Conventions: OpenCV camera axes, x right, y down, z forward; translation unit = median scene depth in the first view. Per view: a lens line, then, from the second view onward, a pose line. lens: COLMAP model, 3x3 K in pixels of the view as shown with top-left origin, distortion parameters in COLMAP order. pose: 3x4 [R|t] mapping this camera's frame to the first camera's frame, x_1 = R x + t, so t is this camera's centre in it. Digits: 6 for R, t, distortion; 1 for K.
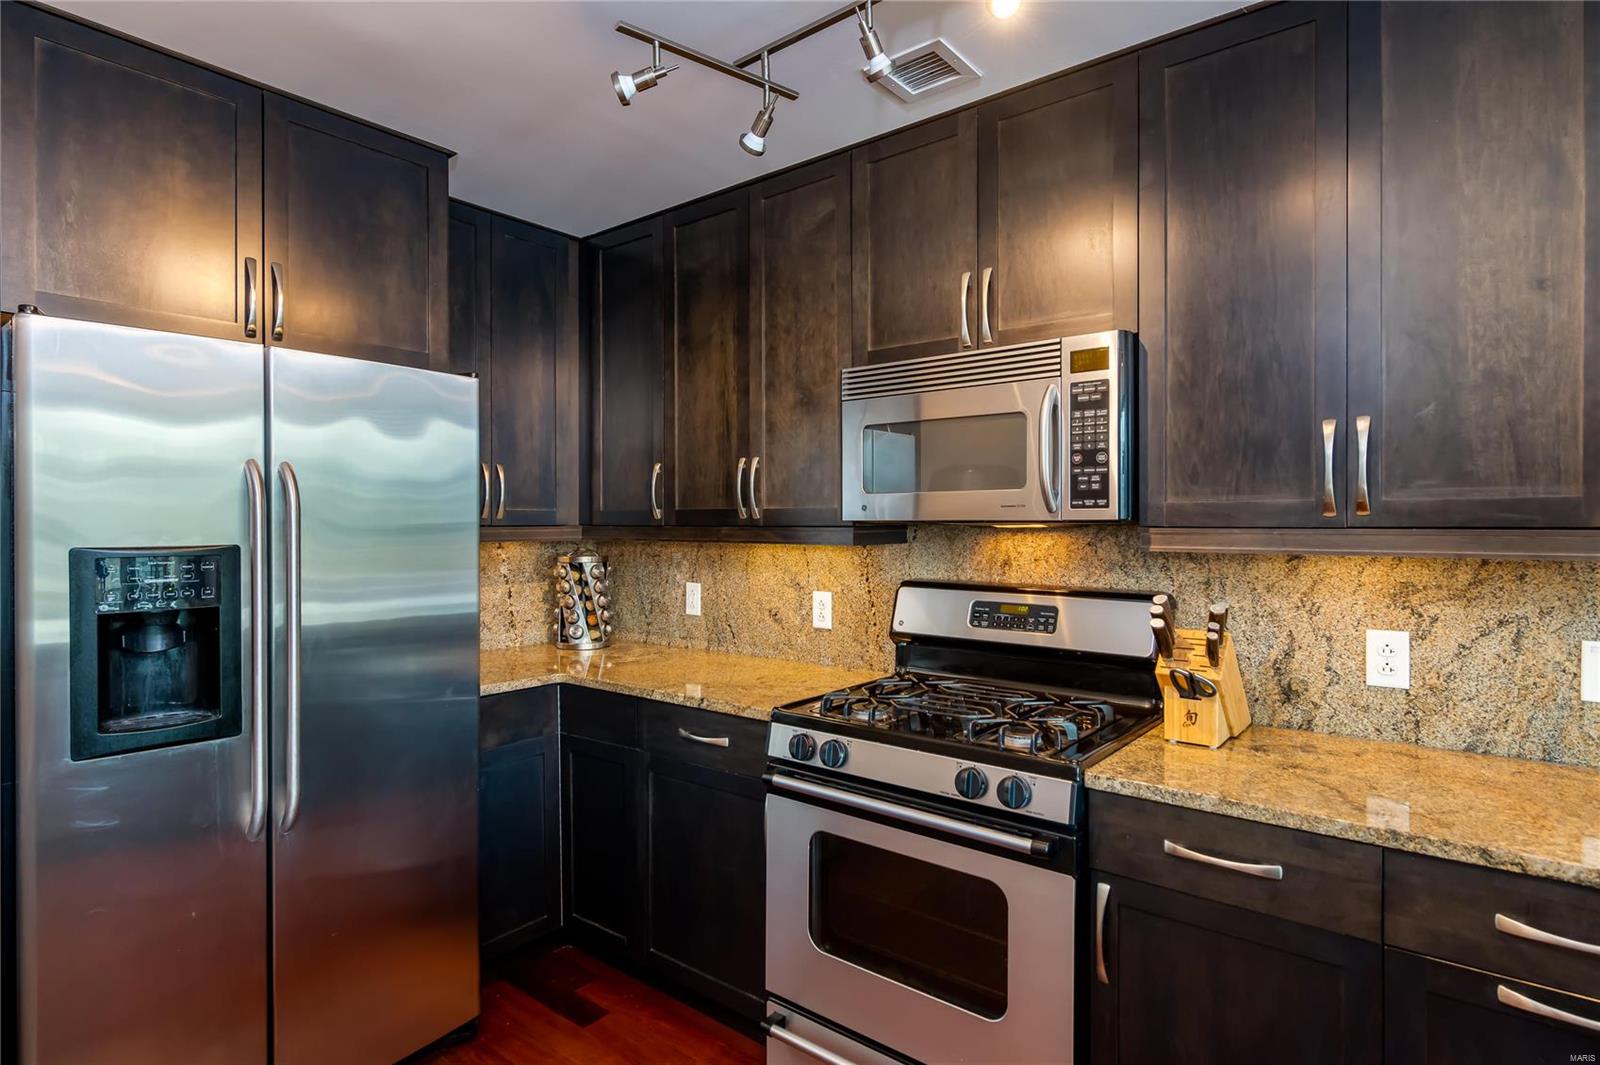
lens RADIAL K [[856.1, 0, 803.2], [0, 856.1, 534.6], [0, 0, 1]] dist [0.000232, -0.000315]
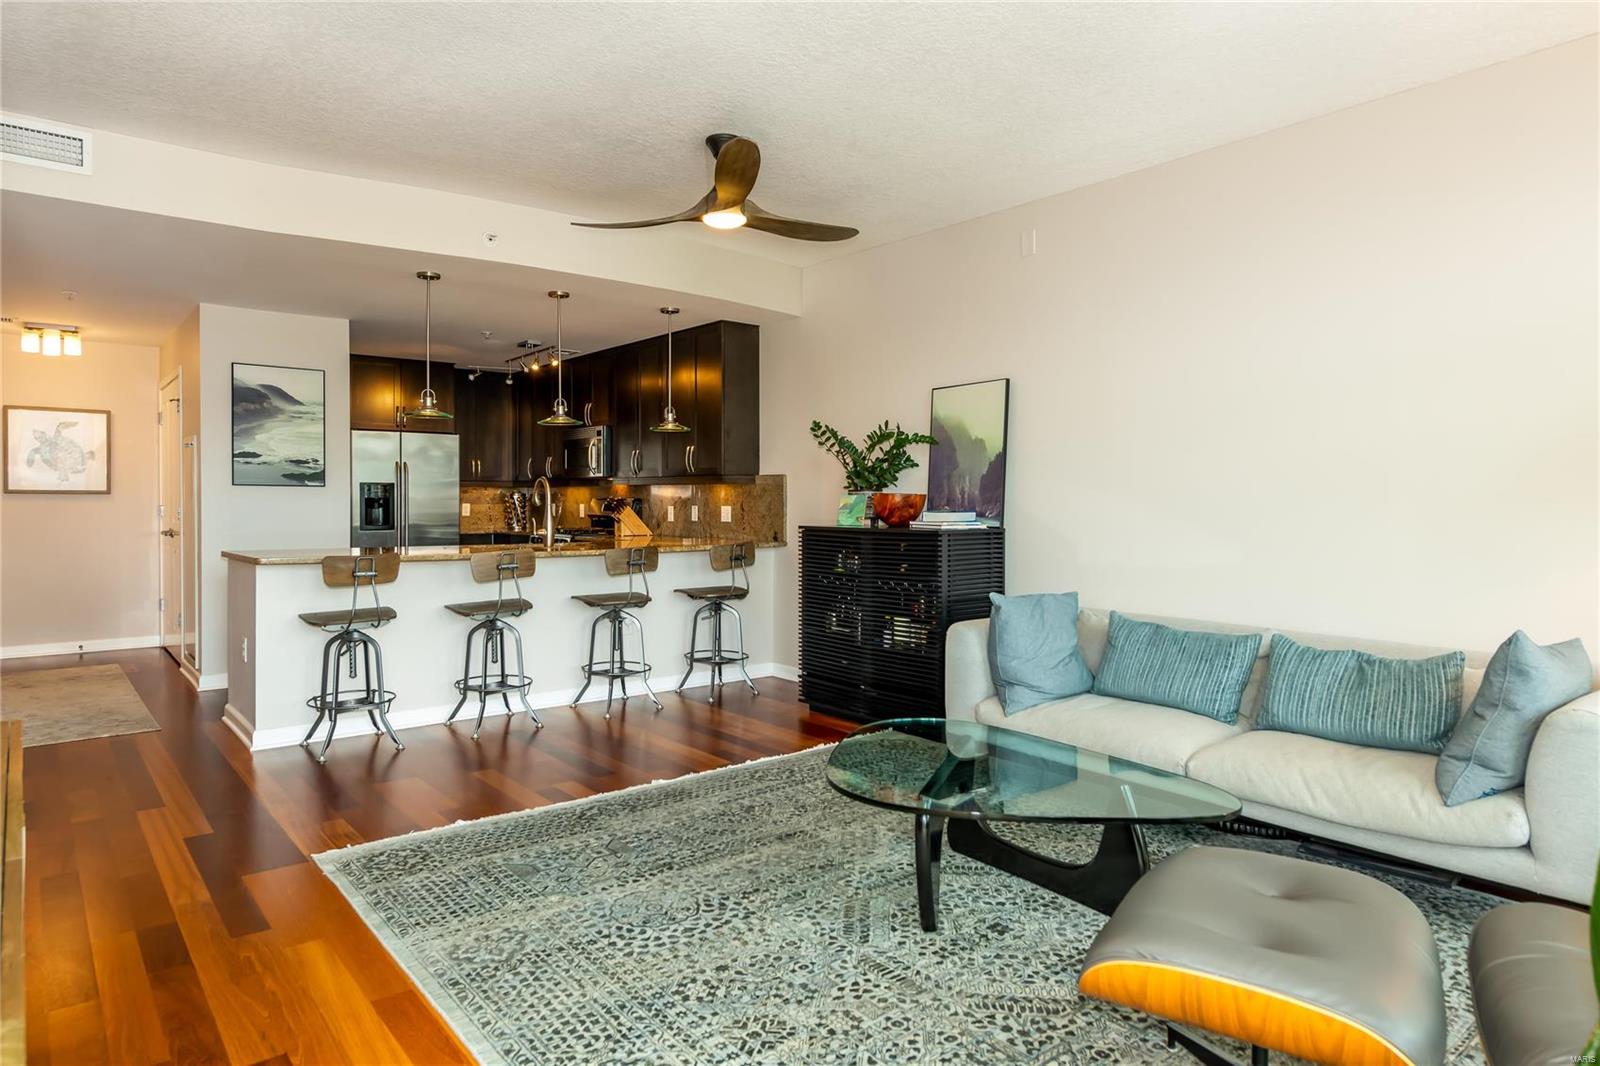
lens RADIAL K [[938.5, 0, 755.0], [0, 938.5, 523.4], [0, 0, 1]] dist [-0.000187, -0.000027]
pose [[0.977449, 0.010384, -0.210918, 1.829657], [-0.005232, 0.999675, 0.024968, 0.081481], [0.211108, -0.023302, 0.977185, -2.804037]]
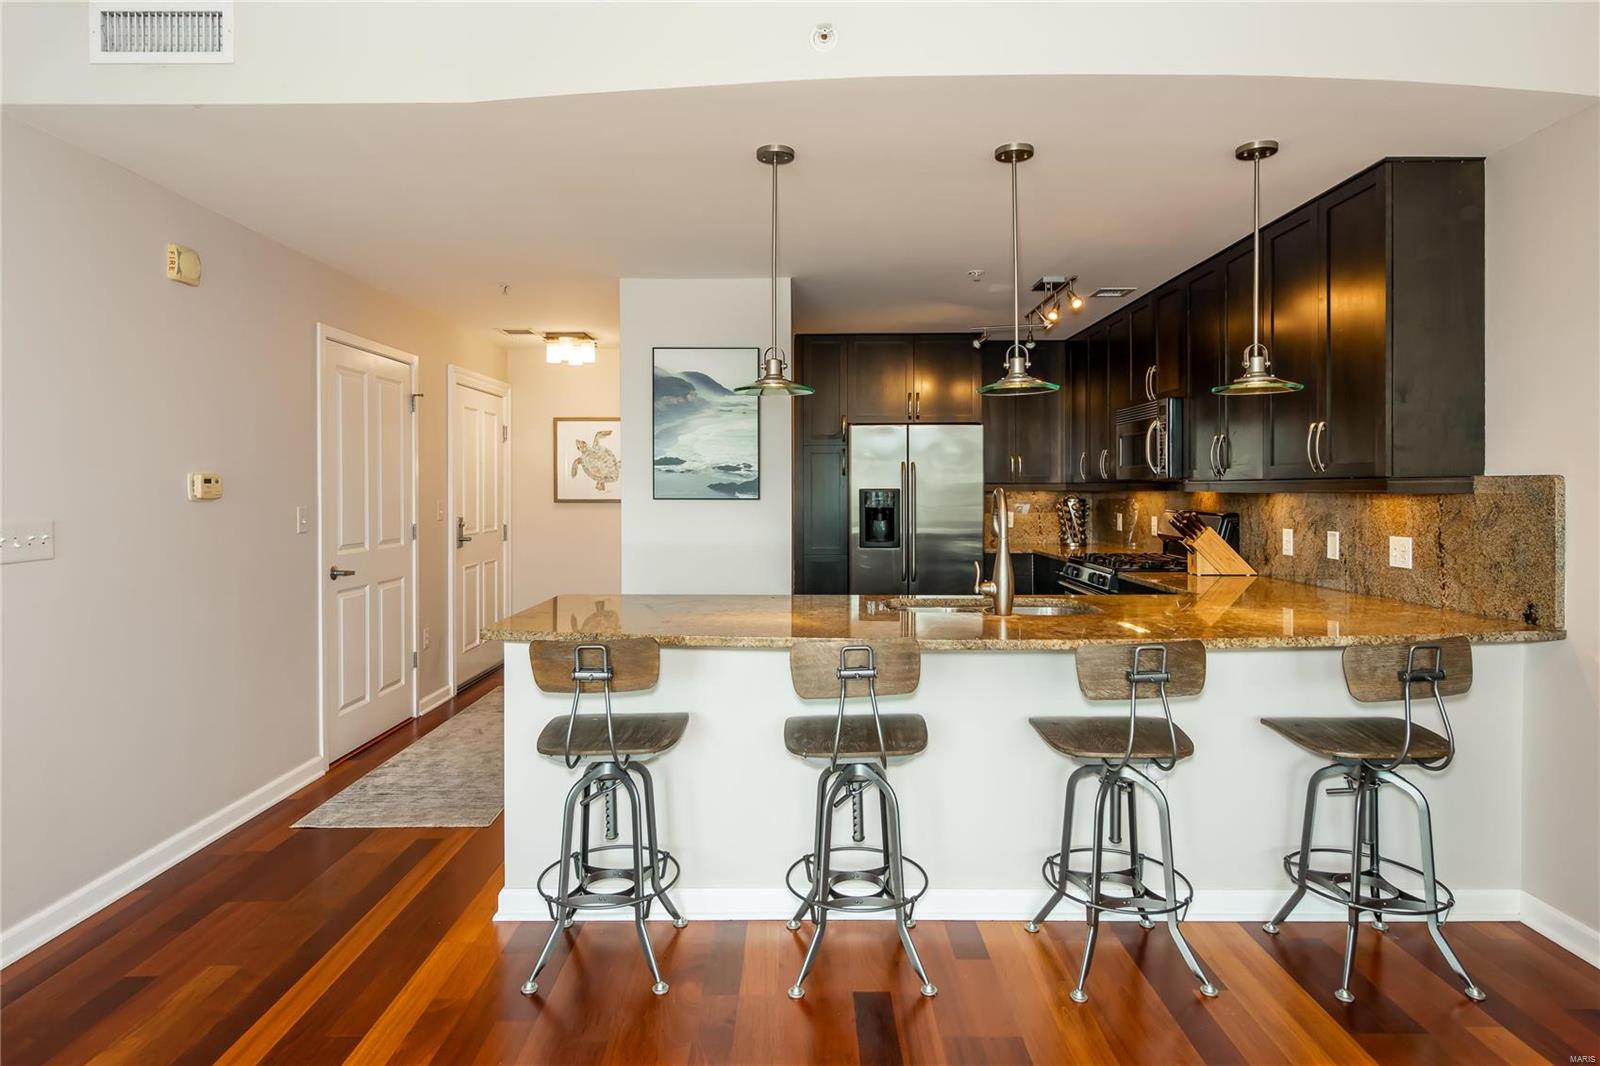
lens RADIAL K [[856.1, 0, 806.7], [0, 856.1, 496.8], [0, 0, 1]] dist [0.000232, -0.000315]
pose [[0.642286, 0.008237, -0.766421, 1.491557], [0.000143, 0.999941, 0.010866, 0.008354], [0.766465, -0.007088, 0.642247, -1.246255]]
